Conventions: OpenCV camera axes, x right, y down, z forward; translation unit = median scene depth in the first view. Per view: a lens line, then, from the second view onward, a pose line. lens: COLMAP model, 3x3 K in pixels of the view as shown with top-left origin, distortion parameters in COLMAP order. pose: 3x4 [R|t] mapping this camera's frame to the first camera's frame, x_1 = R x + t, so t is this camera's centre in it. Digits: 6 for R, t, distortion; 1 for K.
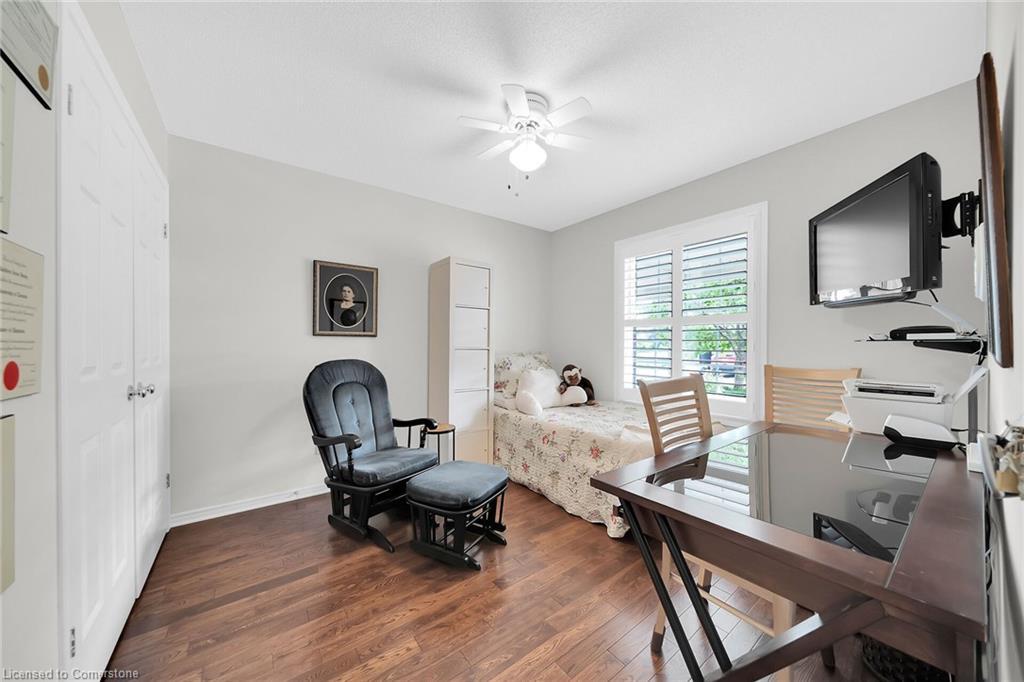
lens RADIAL K [[343.8, 0, 509.2], [0, 343.8, 339.5], [0, 0, 1]] dist [-0.010571, 0.000444]
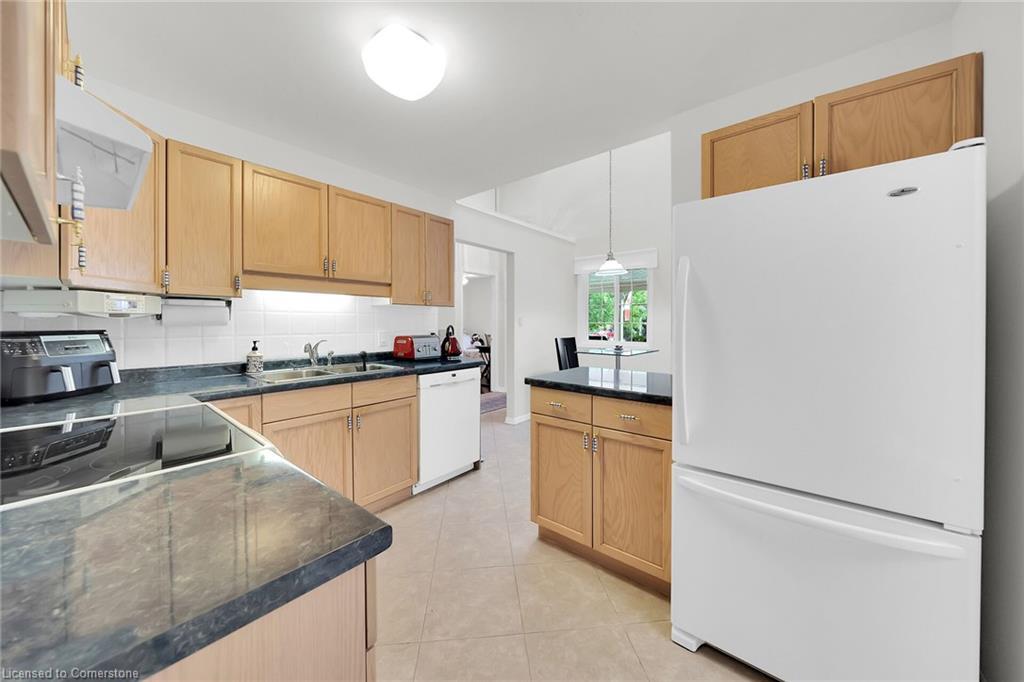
lens RADIAL K [[343.8, 0, 494.5], [0, 343.8, 325.0], [0, 0, 1]] dist [-0.010571, 0.000444]
pose [[0.980152, 0.003285, 0.198218, -0.225781], [-0.006429, 0.999863, 0.015222, -0.039930], [-0.198141, -0.016194, 0.980040, -1.771298]]
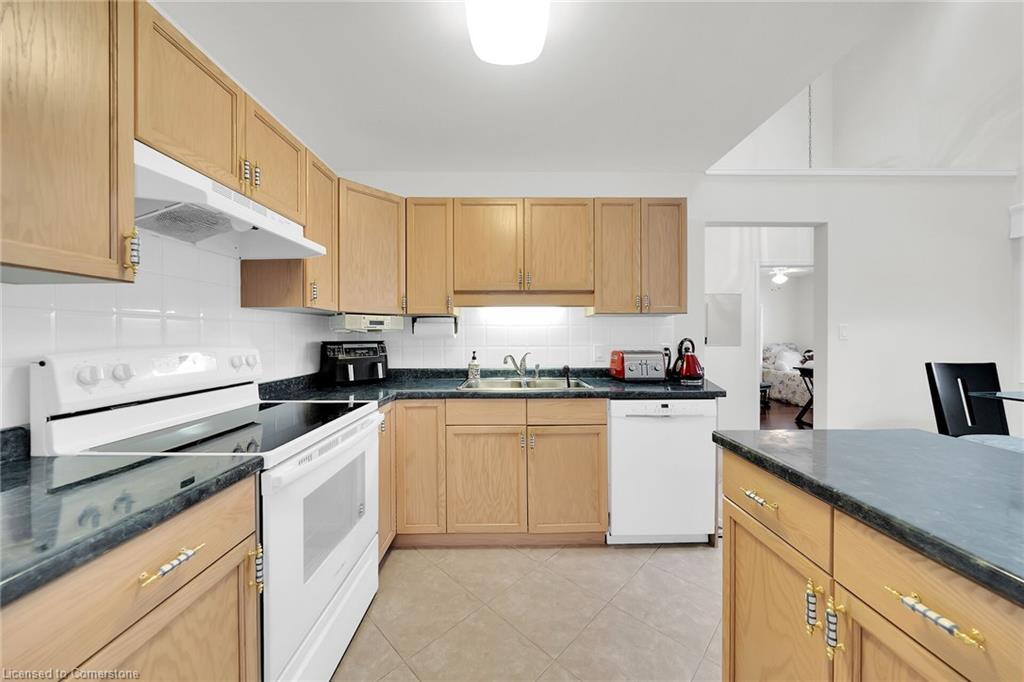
lens RADIAL K [[343.8, 0, 514.7], [0, 343.8, 337.4], [0, 0, 1]] dist [-0.010571, 0.000444]
pose [[0.808490, 0.005657, -0.588483, -0.036996], [0.004747, 0.999859, 0.016134, -0.039087], [0.588491, -0.015837, 0.808348, -1.609870]]
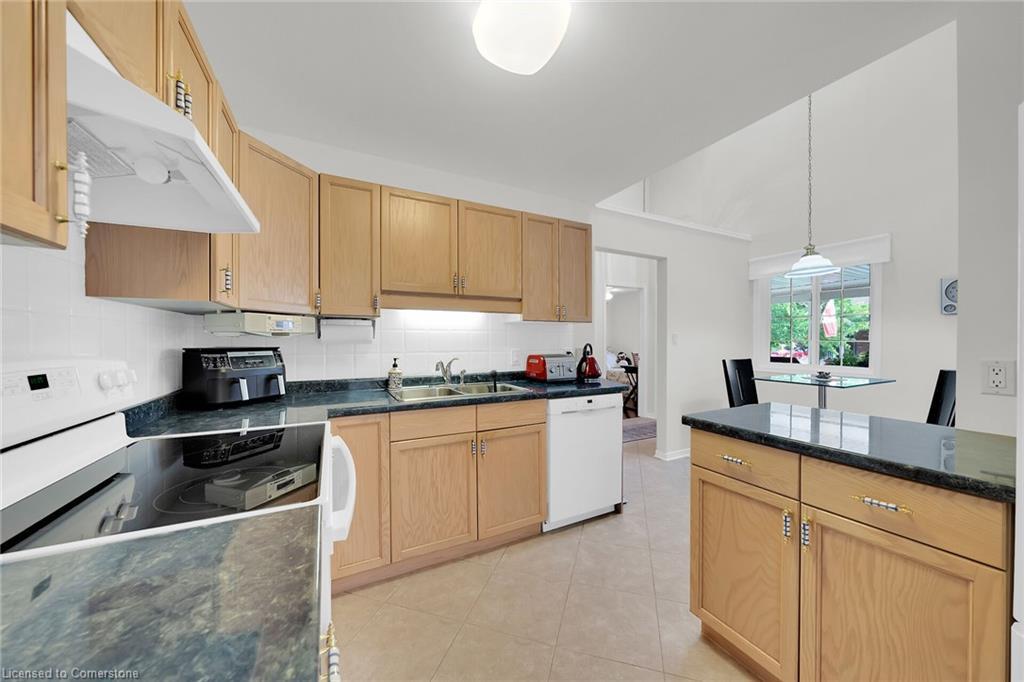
lens RADIAL K [[343.8, 0, 509.7], [0, 343.8, 342.4], [0, 0, 1]] dist [-0.010571, 0.000444]
pose [[0.984959, 0.005530, -0.172698, -0.202018], [-0.002731, 0.999861, 0.016441, -0.039926], [0.172764, -0.015722, 0.984838, -1.681515]]
